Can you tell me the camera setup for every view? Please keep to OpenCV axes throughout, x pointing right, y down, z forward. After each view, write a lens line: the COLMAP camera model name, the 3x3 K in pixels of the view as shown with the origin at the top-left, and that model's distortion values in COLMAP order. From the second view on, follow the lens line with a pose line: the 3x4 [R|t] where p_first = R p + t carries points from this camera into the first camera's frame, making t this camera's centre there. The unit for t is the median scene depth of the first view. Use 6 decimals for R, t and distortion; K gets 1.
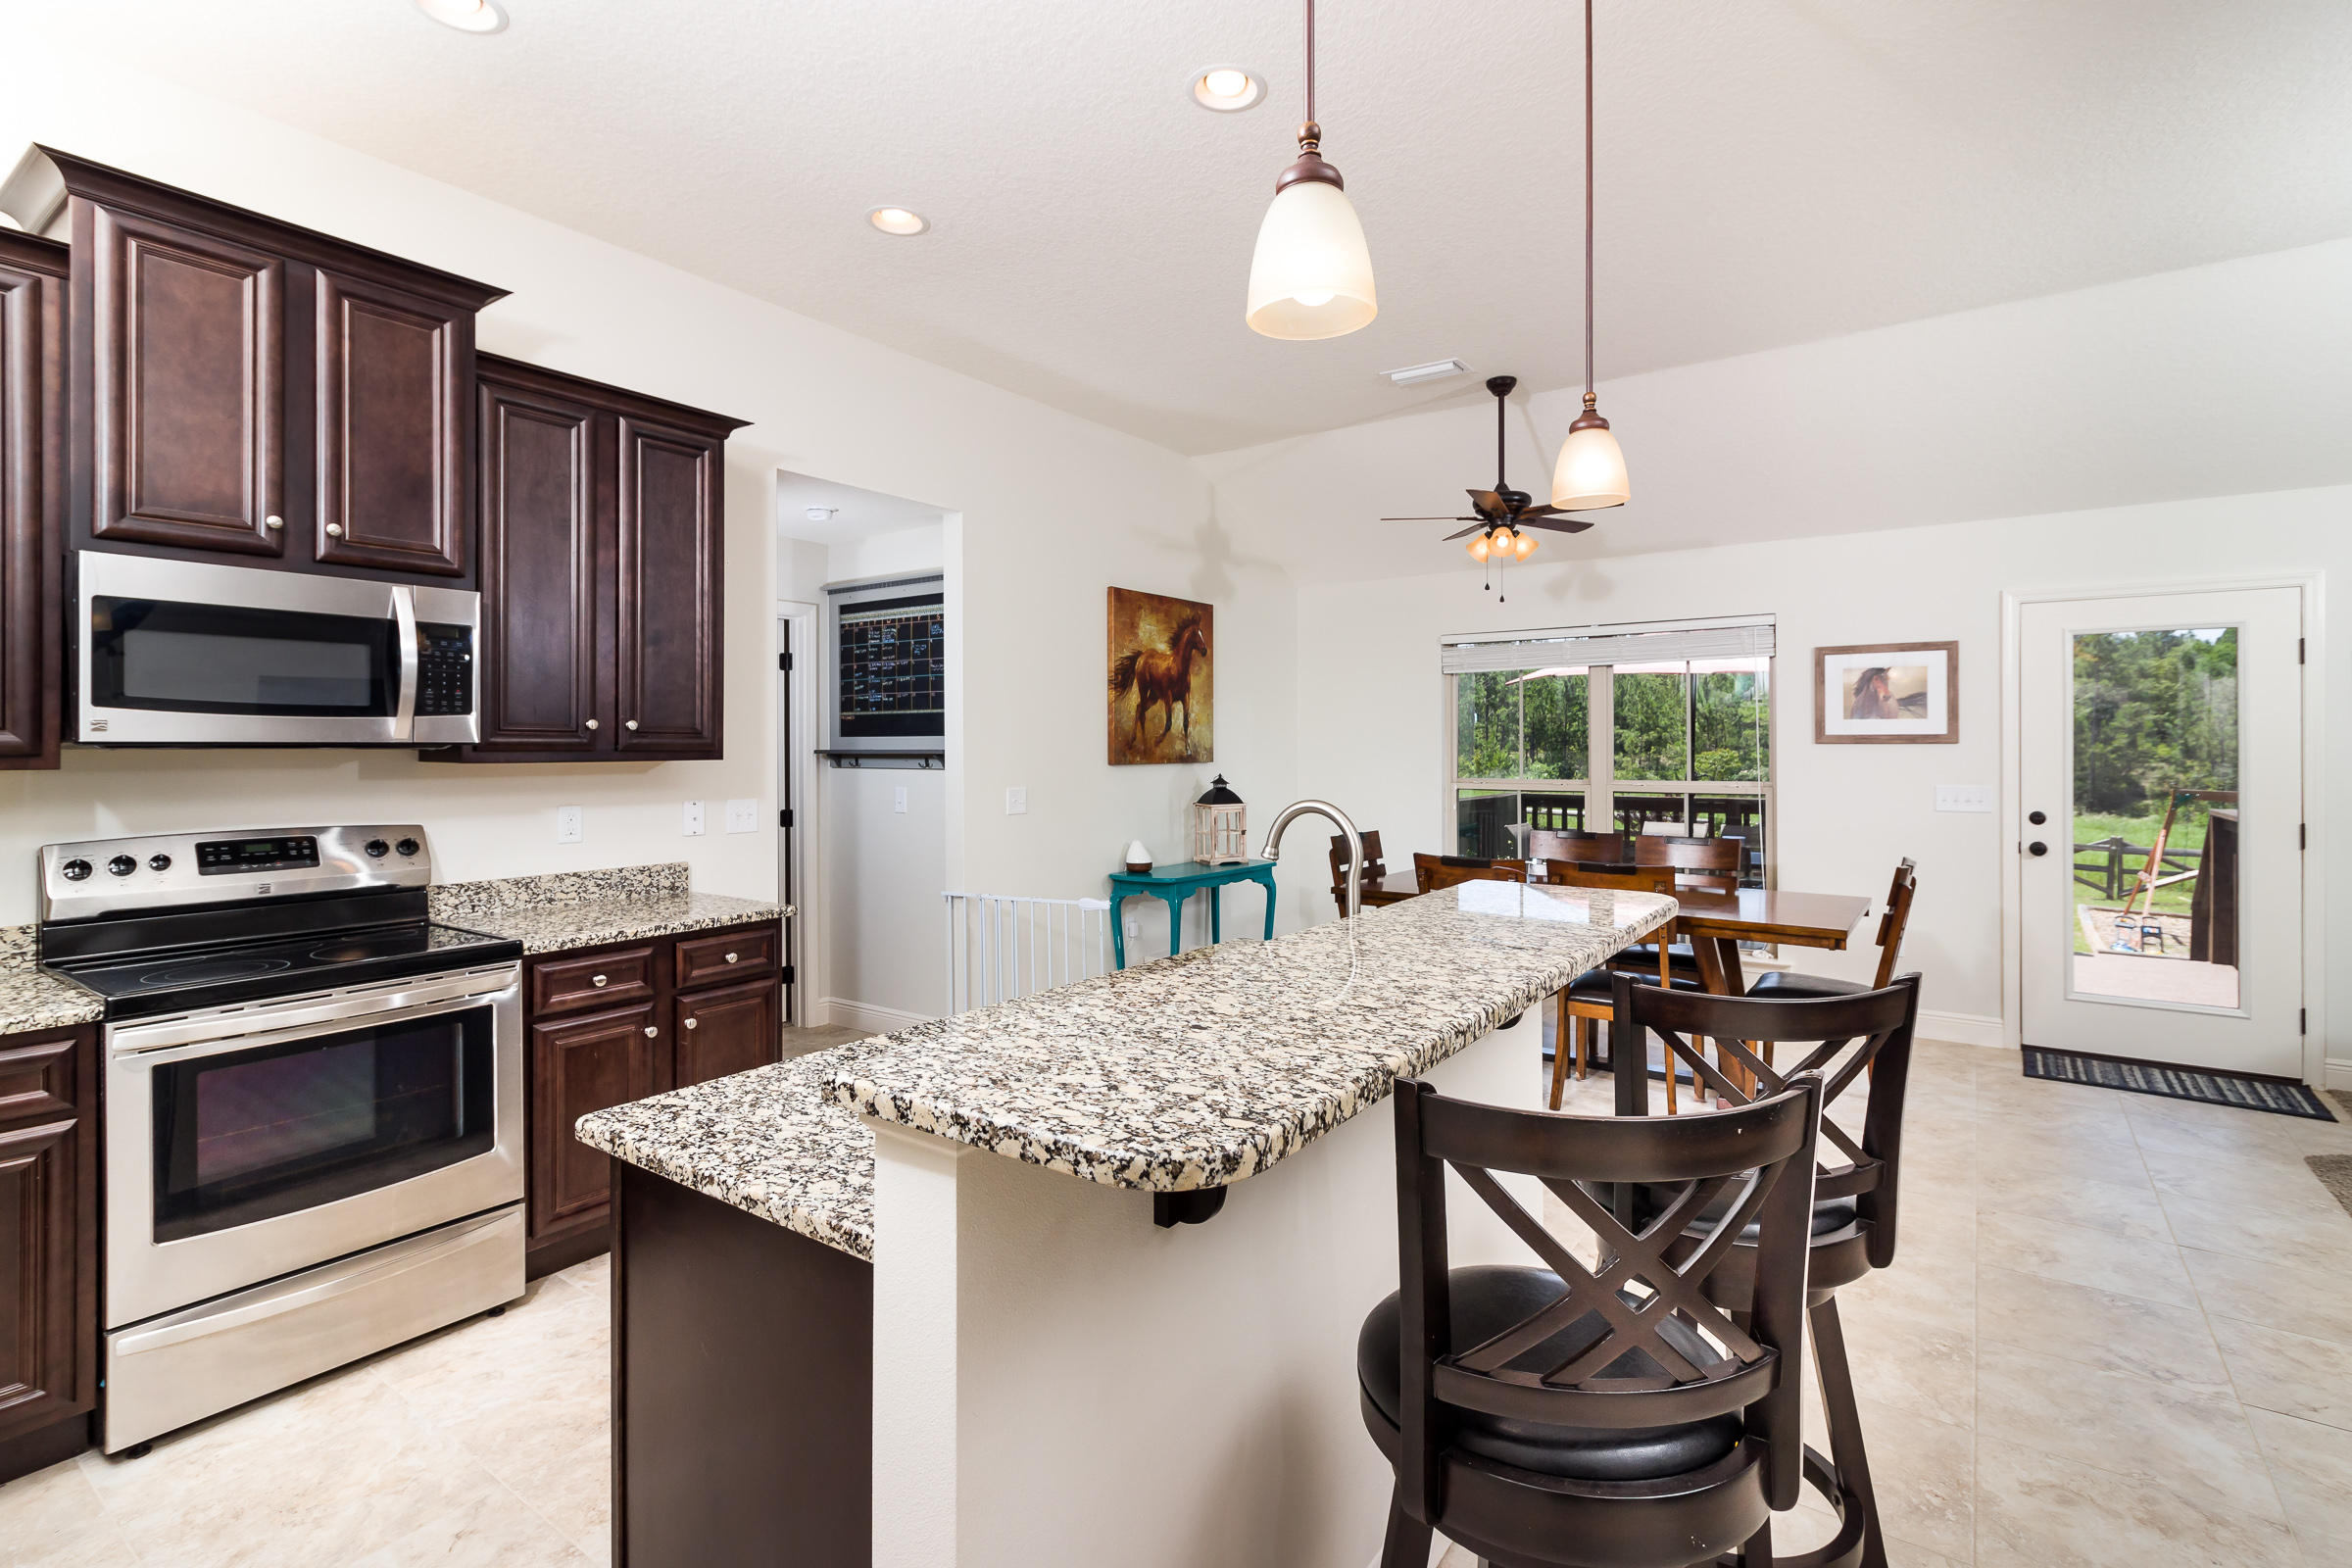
lens RADIAL K [[1106.7, 0, 1189.1], [0, 1106.7, 751.0], [0, 0, 1]] dist [0.003963, 0.001416]
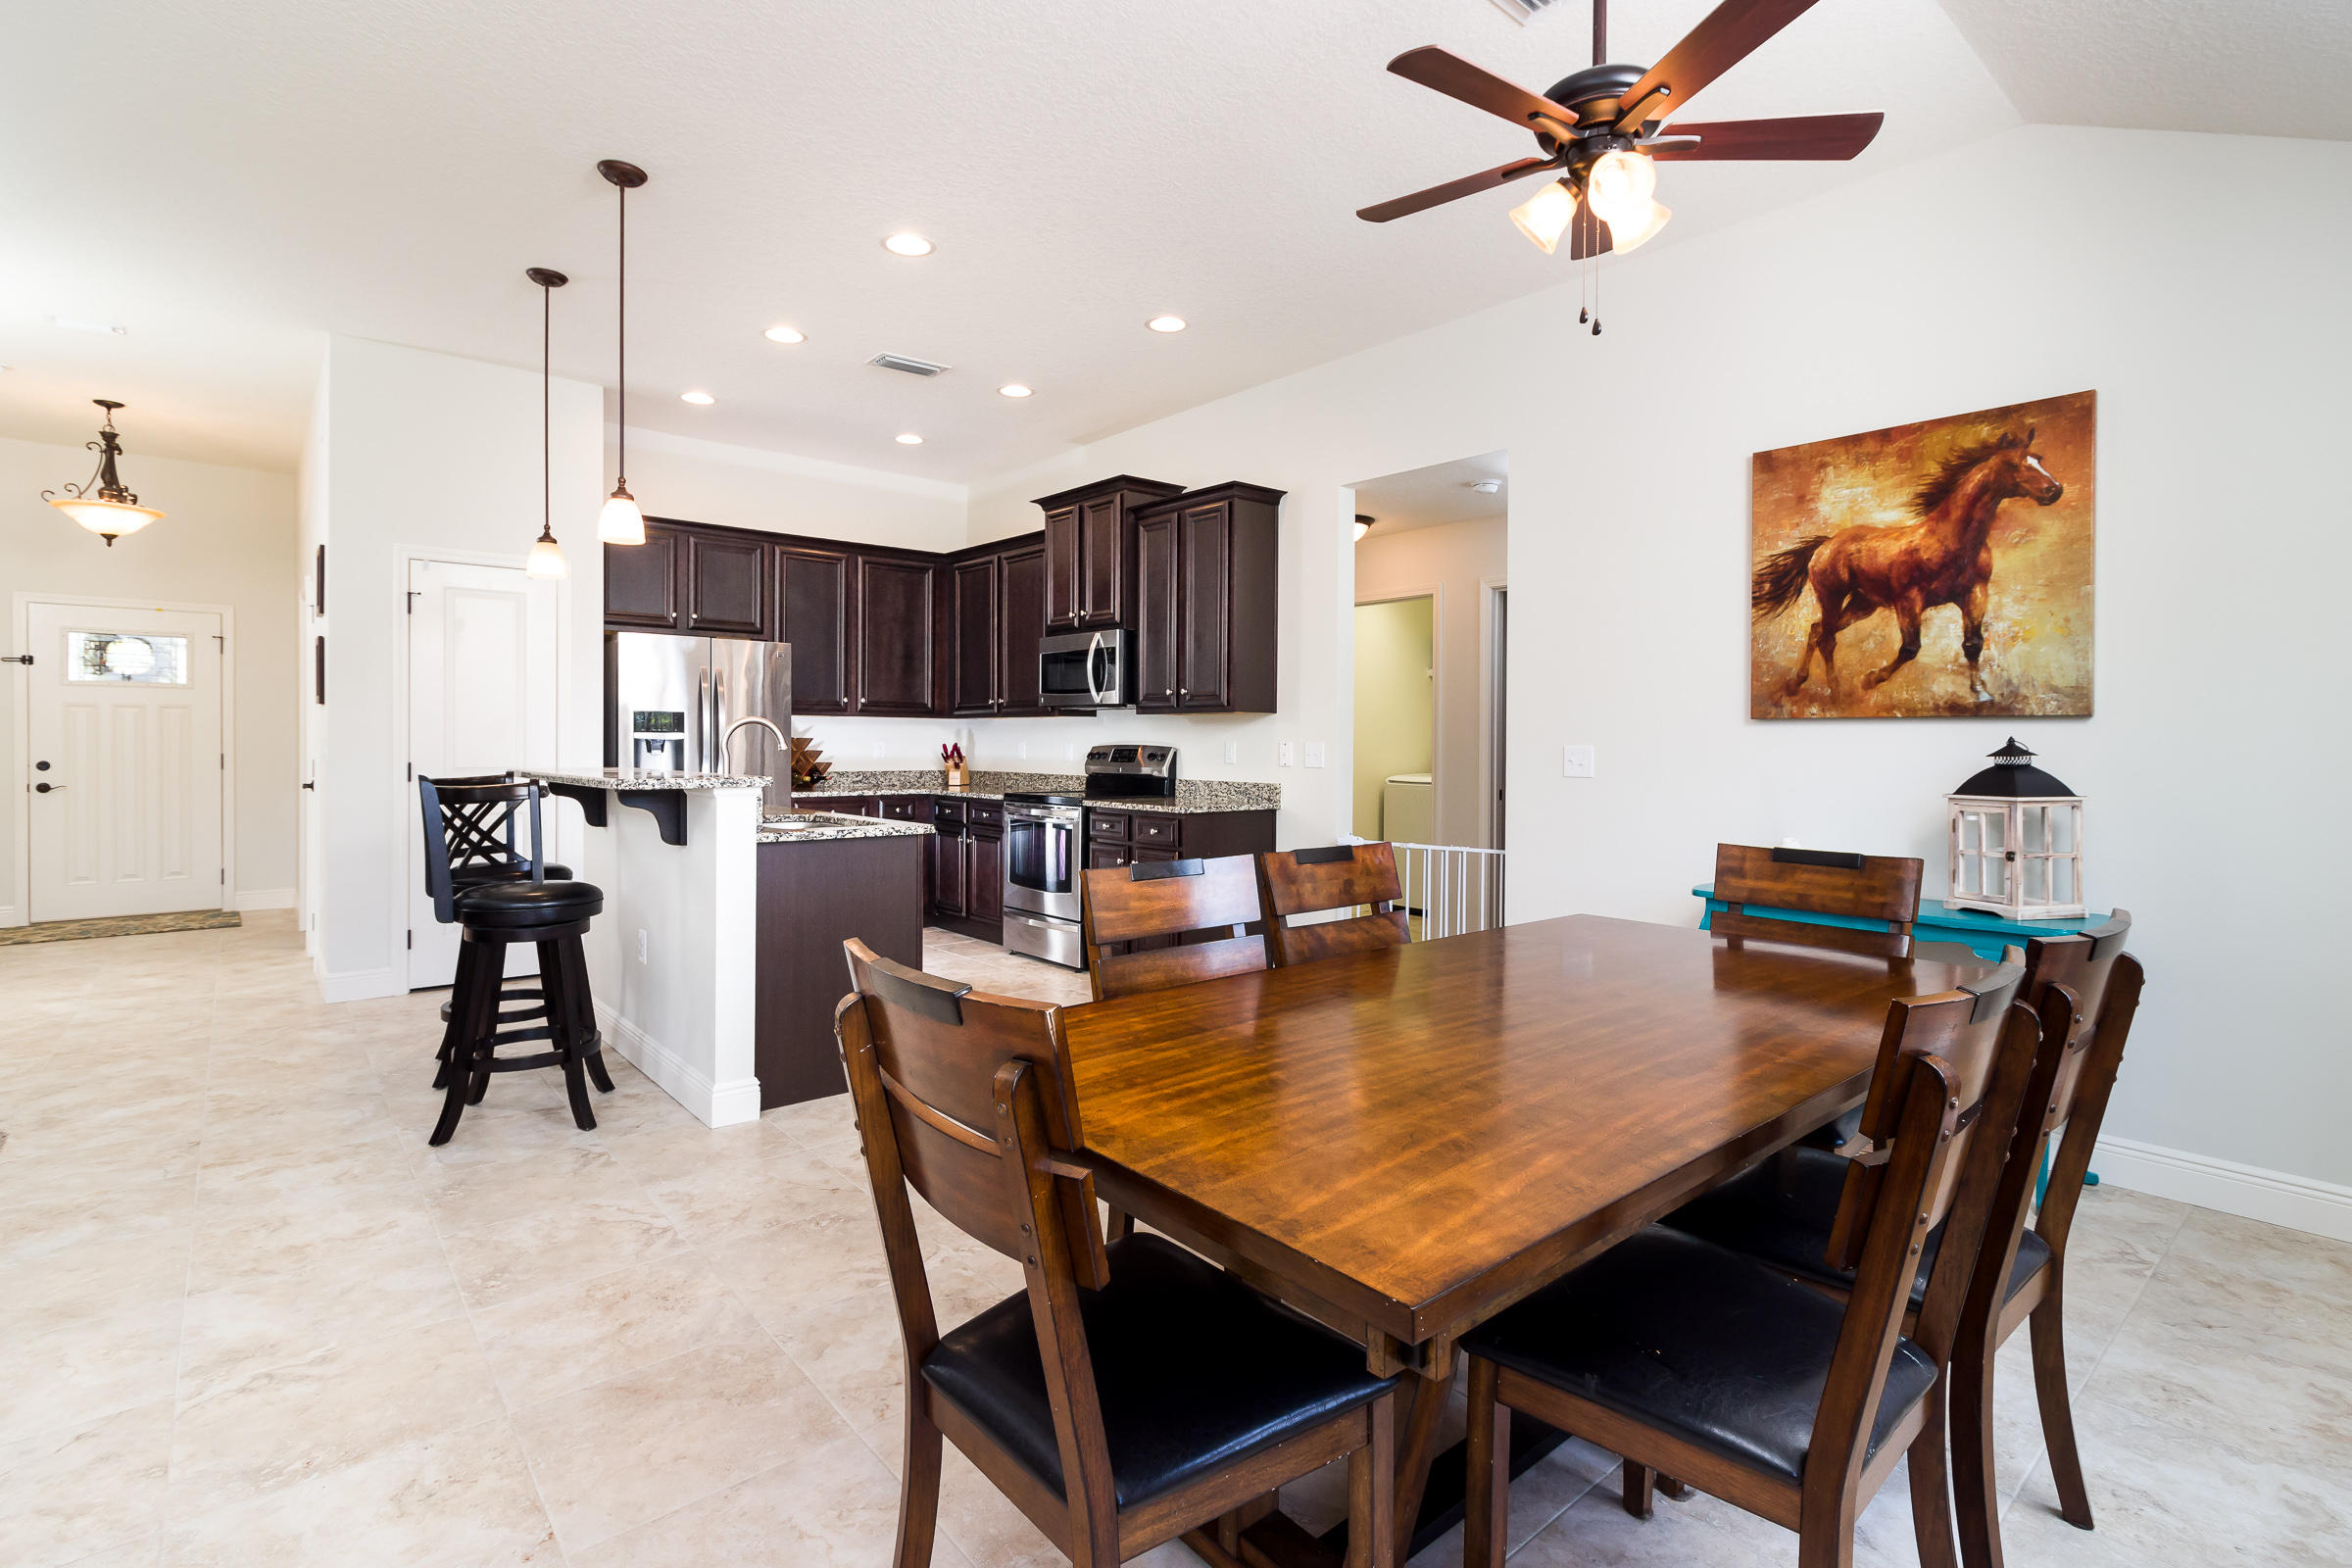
lens RADIAL K [[1106.7, 0, 1174.6], [0, 1106.7, 750.6], [0, 0, 1]] dist [0.003963, 0.001416]
pose [[-0.250992, 0.010343, -0.967934, 0.714900], [-0.010071, 0.999861, 0.013296, 0.027807], [0.967937, 0.013085, -0.250853, 0.887130]]
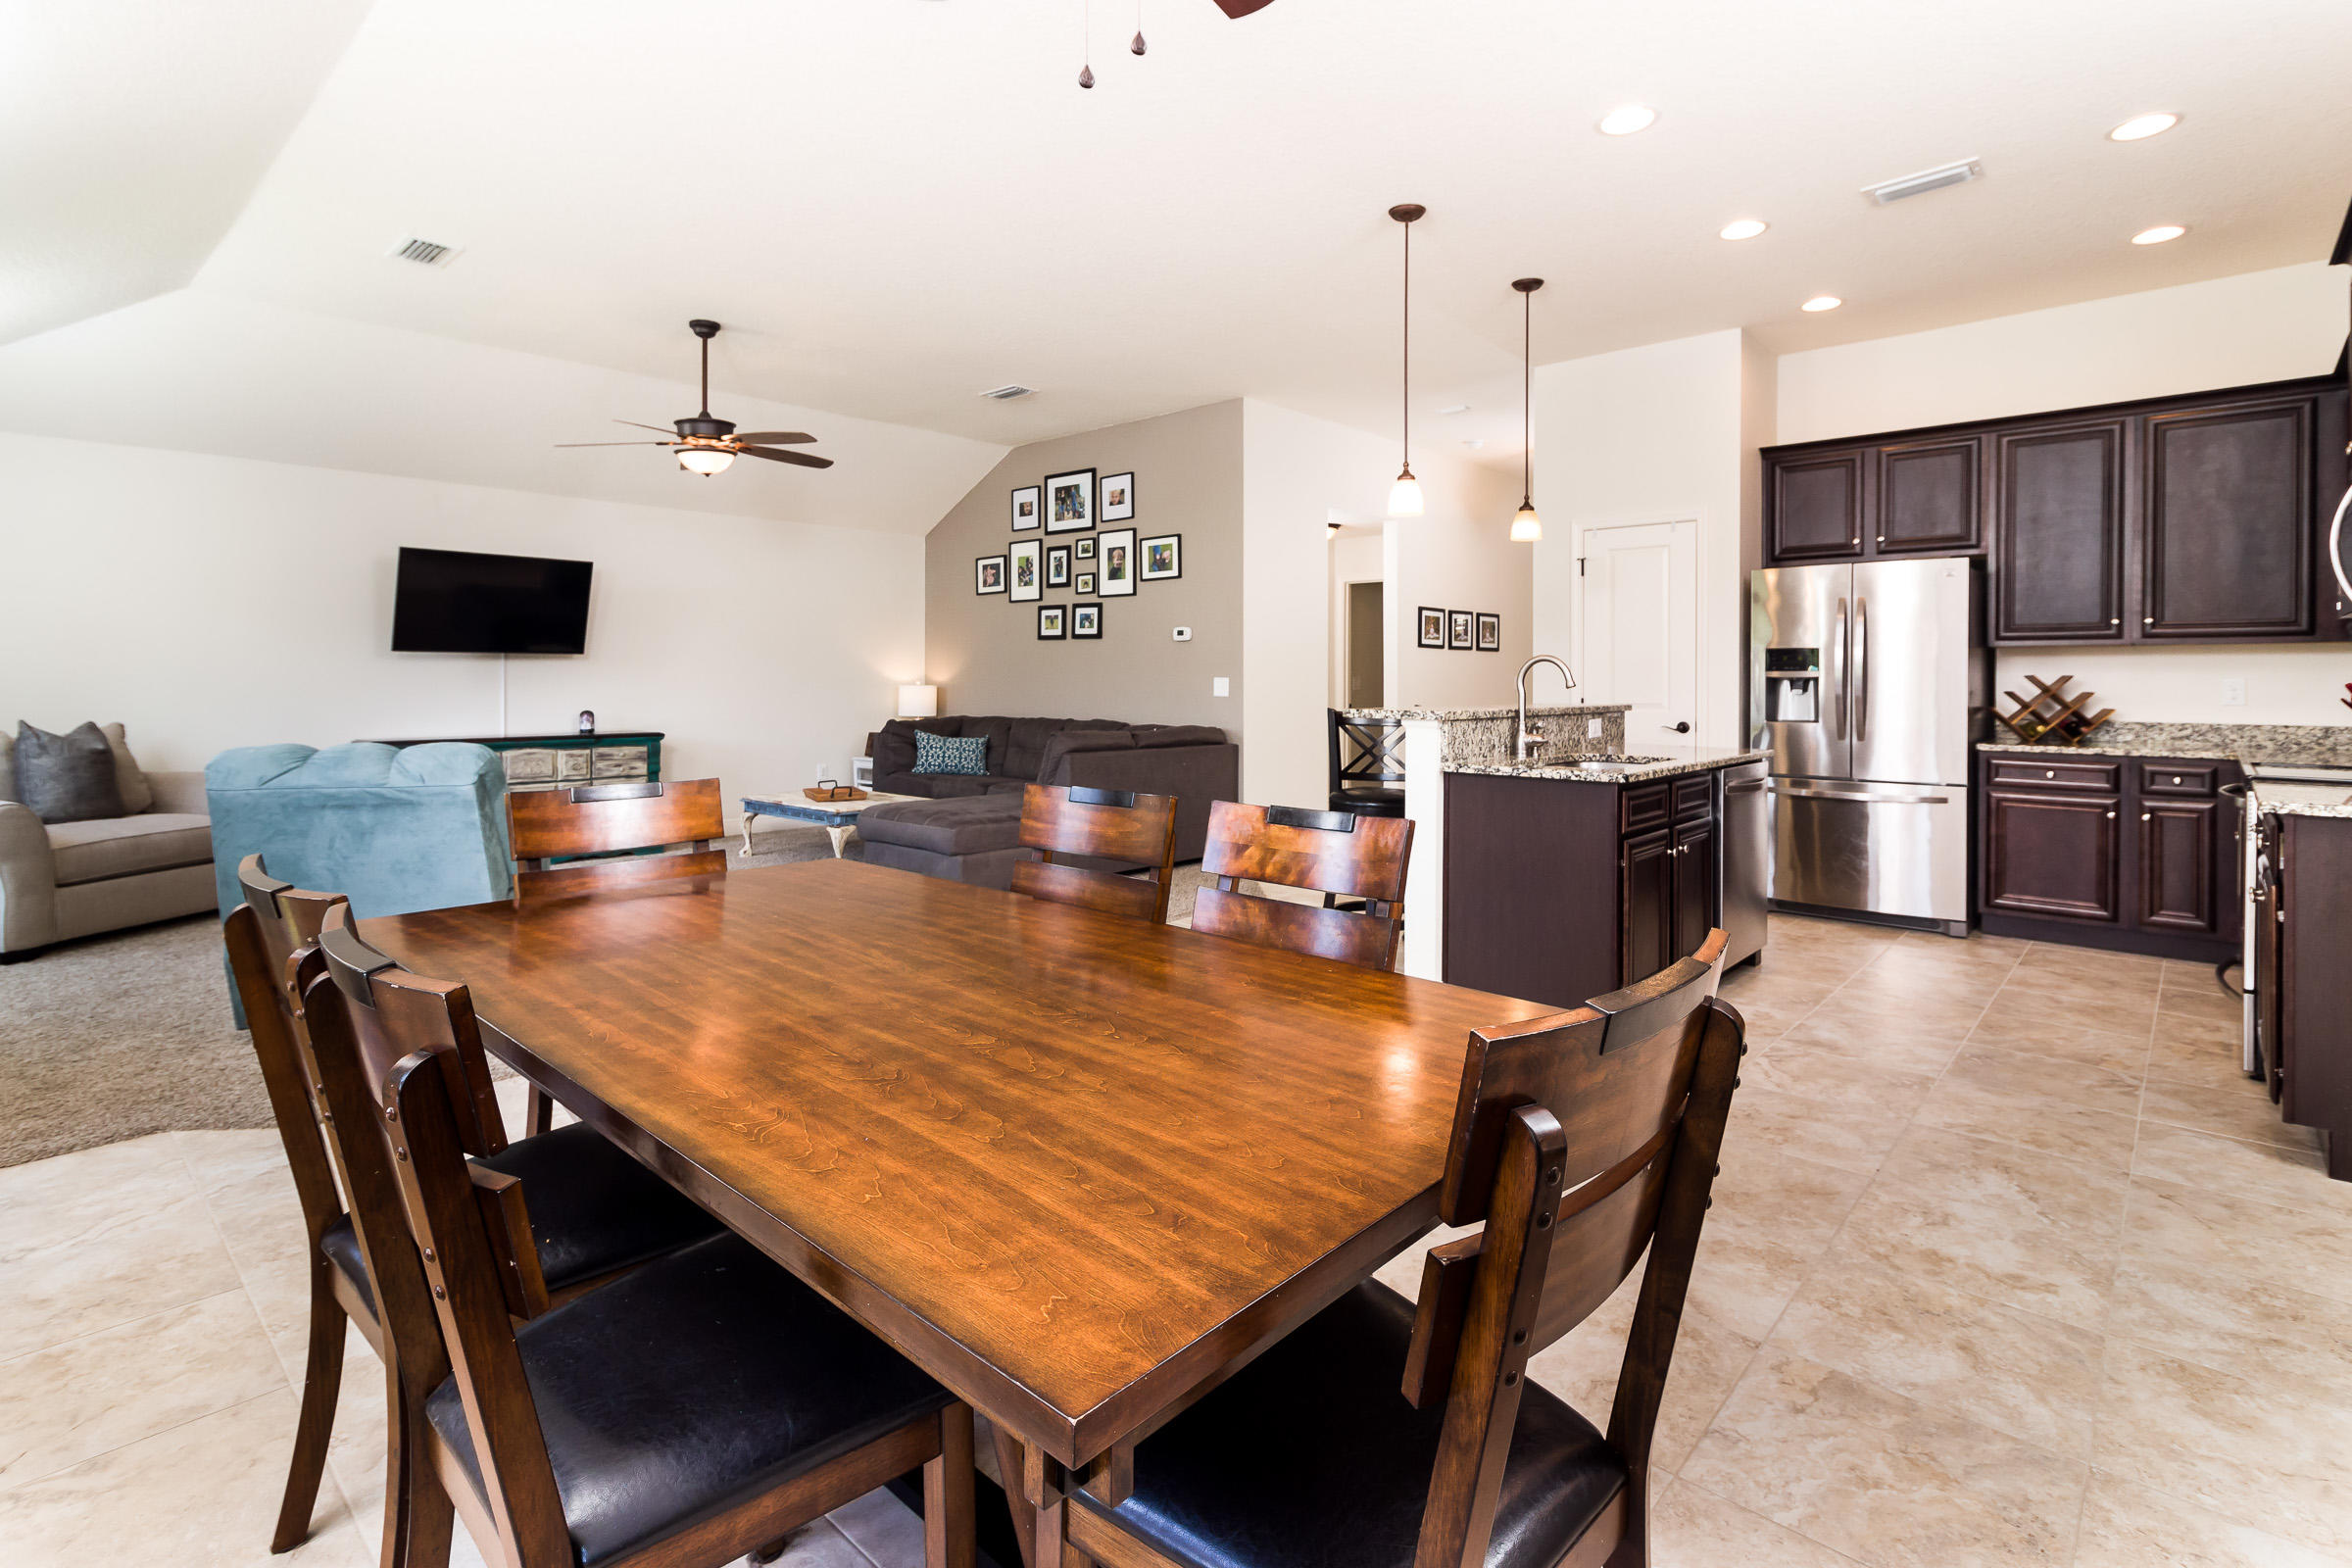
lens RADIAL K [[1106.7, 0, 1180.0], [0, 1106.7, 685.3], [0, 0, 1]] dist [0.003963, 0.001416]
pose [[-0.991924, 0.001226, 0.126824, 0.209544], [0.002694, 0.999931, 0.011402, 0.029709], [-0.126802, 0.011652, -0.991860, 1.229124]]
